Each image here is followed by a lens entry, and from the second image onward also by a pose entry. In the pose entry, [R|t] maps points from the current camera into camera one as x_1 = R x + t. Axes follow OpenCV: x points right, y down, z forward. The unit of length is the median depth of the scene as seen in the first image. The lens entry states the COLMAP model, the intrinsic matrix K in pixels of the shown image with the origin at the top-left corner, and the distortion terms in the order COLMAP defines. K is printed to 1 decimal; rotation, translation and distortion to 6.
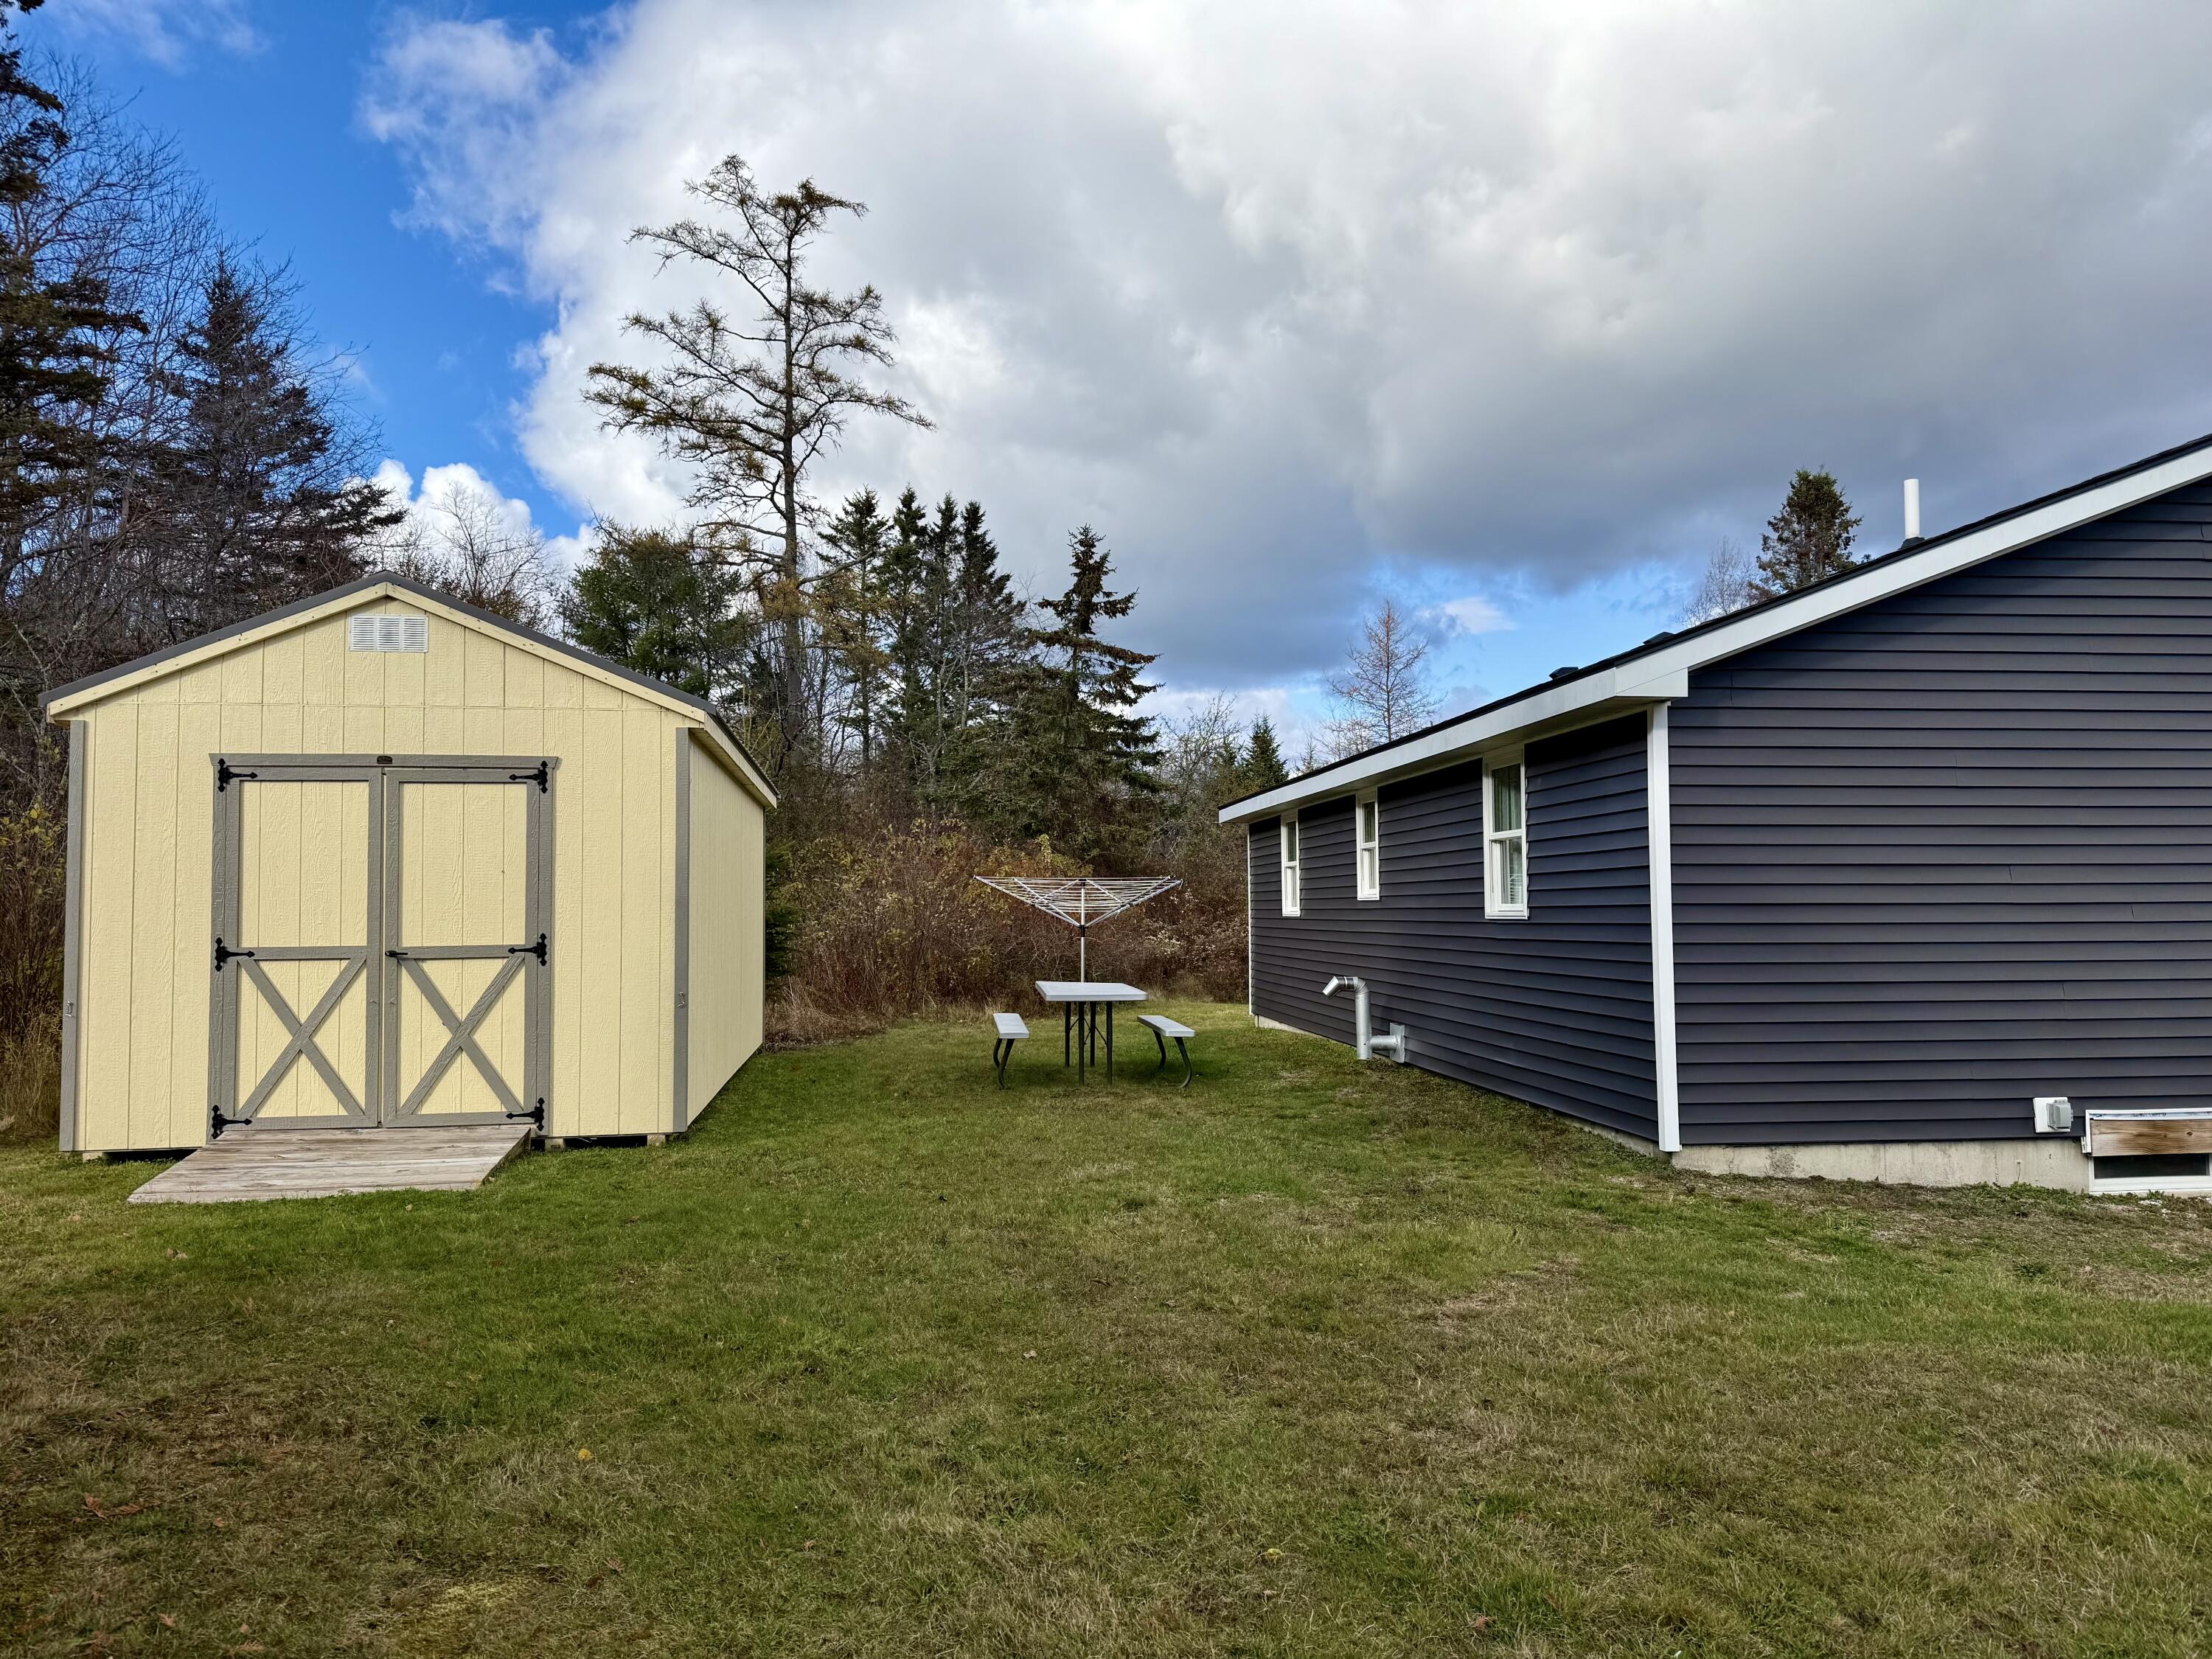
lens RADIAL K [[1556.7, 0, 1095.8], [0, 1556.7, 842.7], [0, 0, 1]] dist [0.032994, -0.034034]
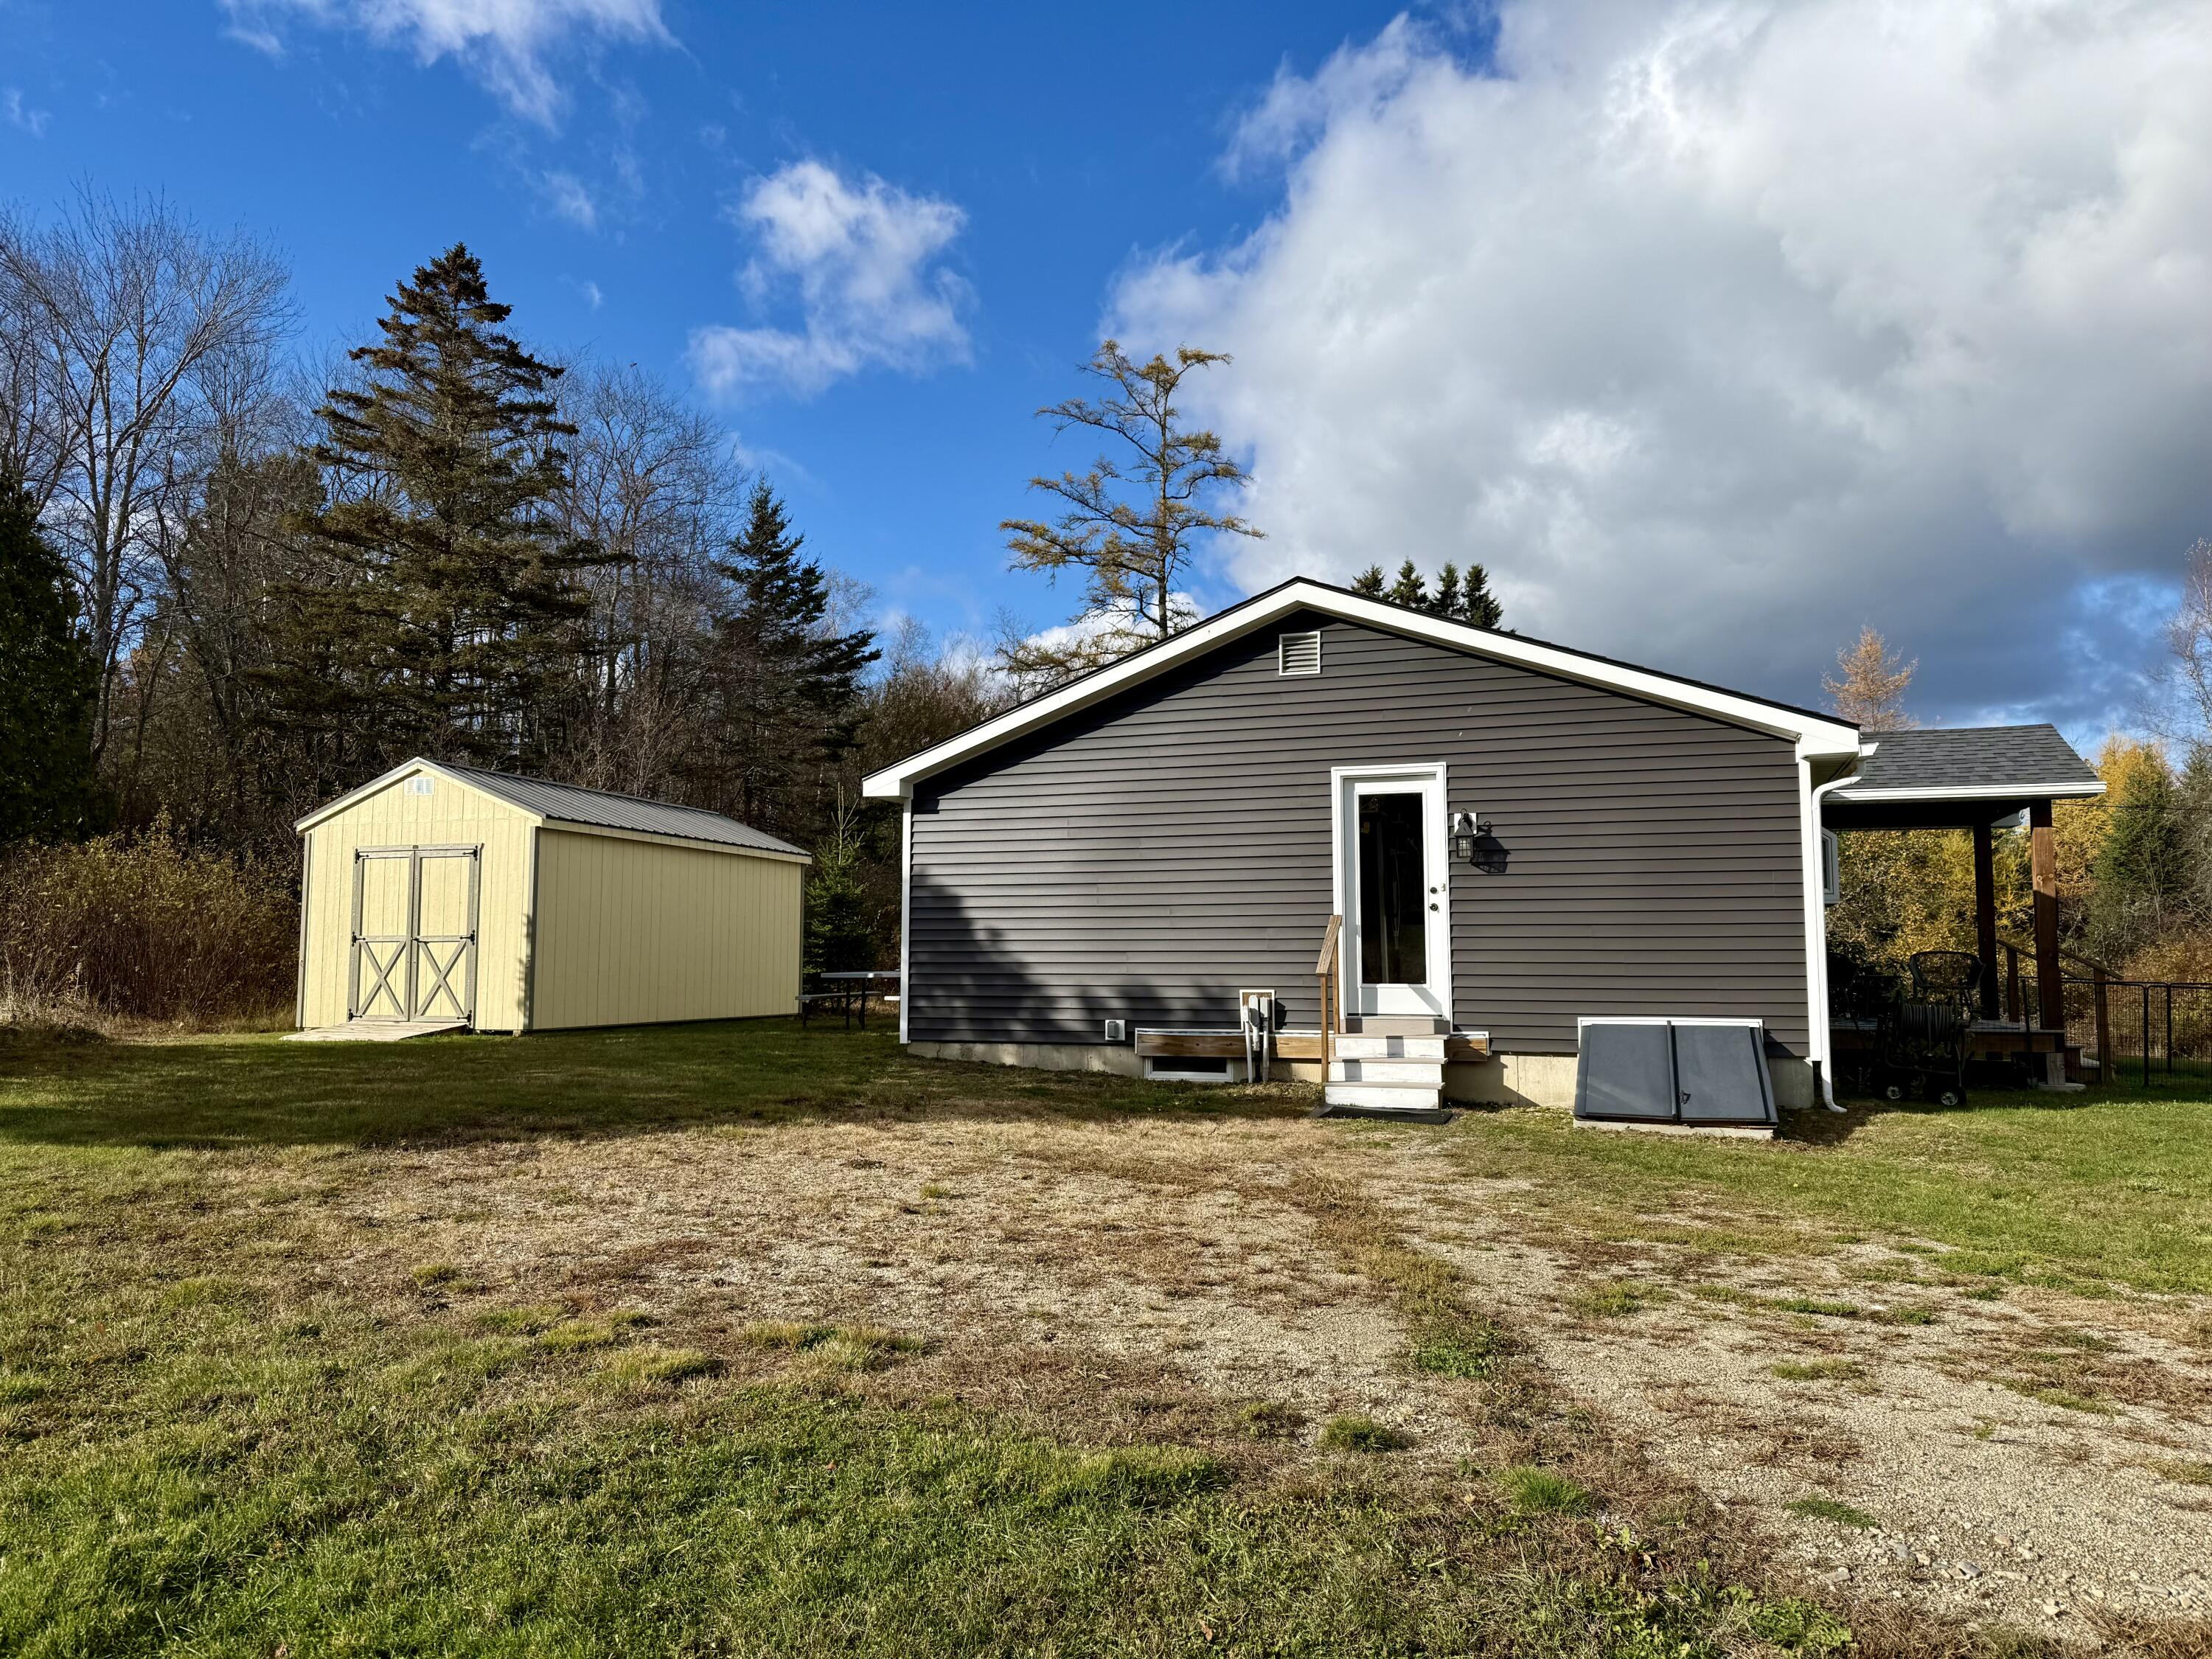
lens RADIAL K [[1556.7, 0, 1096.3], [0, 1556.7, 815.0], [0, 0, 1]] dist [0.032994, -0.034034]
pose [[0.899607, -0.038491, -0.435001, 0.302924], [0.016230, 0.998367, -0.054775, 0.008004], [0.436399, 0.042215, 0.898762, -0.117741]]
